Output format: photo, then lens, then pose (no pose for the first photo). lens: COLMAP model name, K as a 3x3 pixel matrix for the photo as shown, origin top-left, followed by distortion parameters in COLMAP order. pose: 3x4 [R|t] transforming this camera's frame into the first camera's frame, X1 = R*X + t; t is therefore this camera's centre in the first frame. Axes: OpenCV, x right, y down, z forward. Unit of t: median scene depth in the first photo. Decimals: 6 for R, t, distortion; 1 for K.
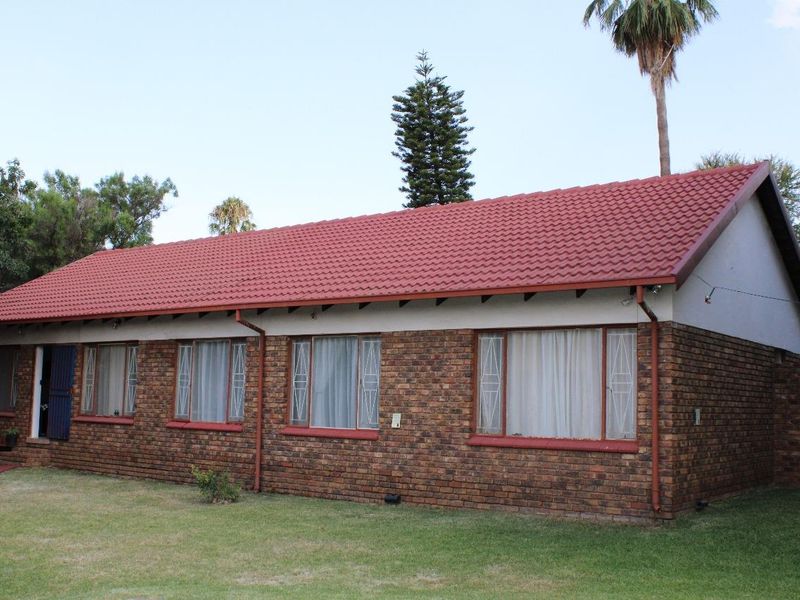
lens RADIAL K [[928.5, 0, 400.0], [0, 928.5, 300.0], [0, 0, 1]] dist [-0.106072, -0.001731]
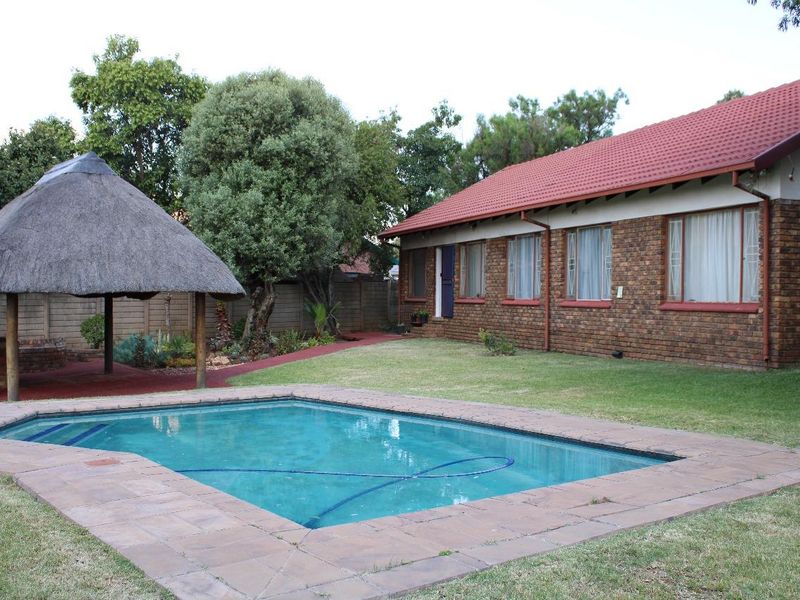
lens RADIAL K [[928.5, 0, 400.0], [0, 928.5, 300.0], [0, 0, 1]] dist [-0.106072, -0.001731]
pose [[0.818108, -0.016612, -0.574825, 0.449563], [0.079778, 0.993196, 0.084840, 0.011417], [0.569504, -0.115266, 0.813867, -0.171813]]
